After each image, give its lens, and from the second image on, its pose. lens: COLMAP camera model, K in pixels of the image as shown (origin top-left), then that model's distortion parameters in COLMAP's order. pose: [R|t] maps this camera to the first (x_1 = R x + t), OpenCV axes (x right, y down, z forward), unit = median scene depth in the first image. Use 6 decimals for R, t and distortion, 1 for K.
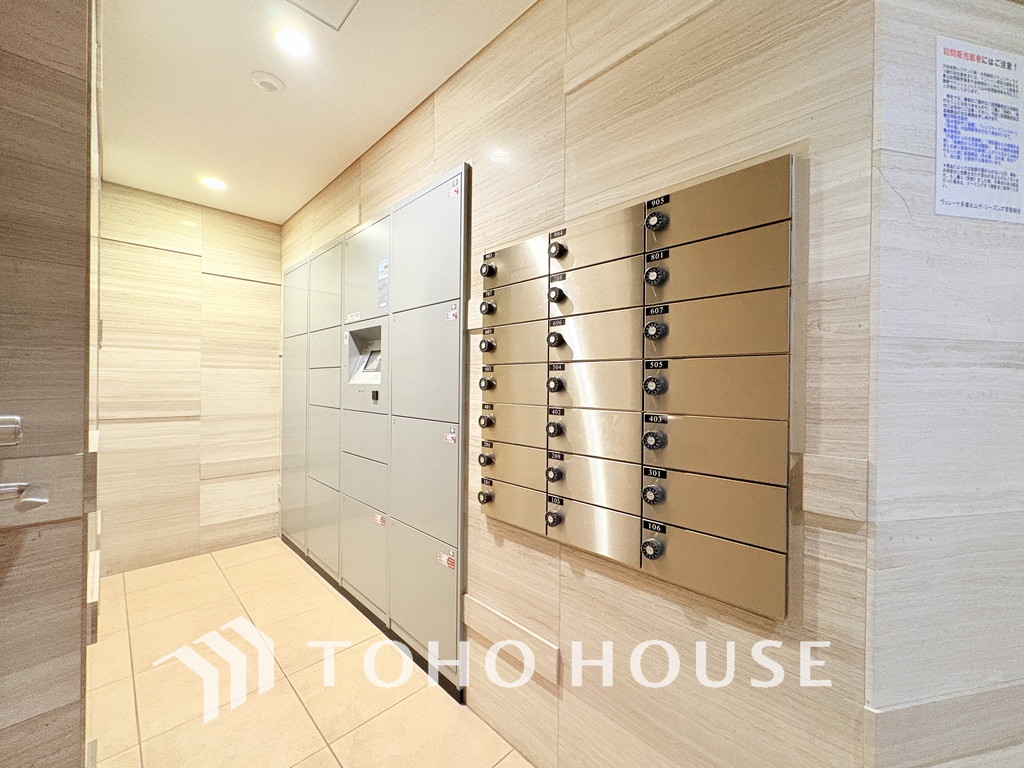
lens RADIAL K [[404.8, 0, 512.0], [0, 404.8, 384.0], [0, 0, 1]] dist [0.001509, -0.000025]
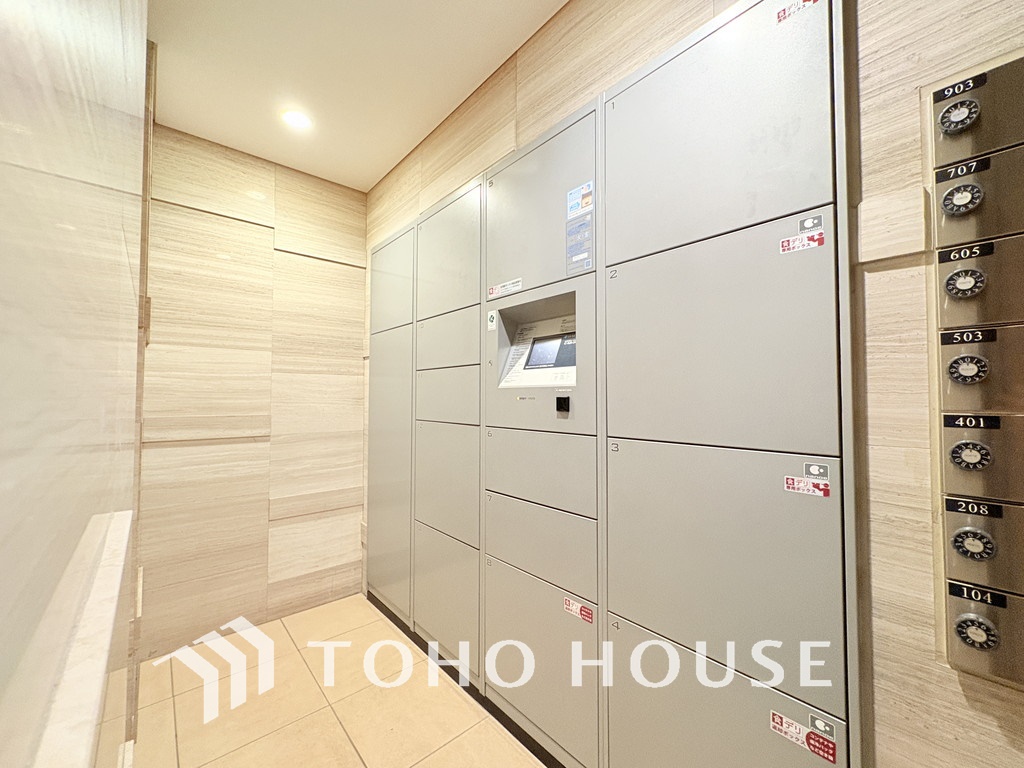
lens RADIAL K [[404.8, 0, 512.0], [0, 404.8, 384.0], [0, 0, 1]] dist [0.001509, -0.000025]
pose [[0.998100, -0.012105, -0.060413, -0.272431], [0.009983, 0.999327, -0.035295, 0.013172], [0.060799, 0.034625, 0.997549, 0.269683]]
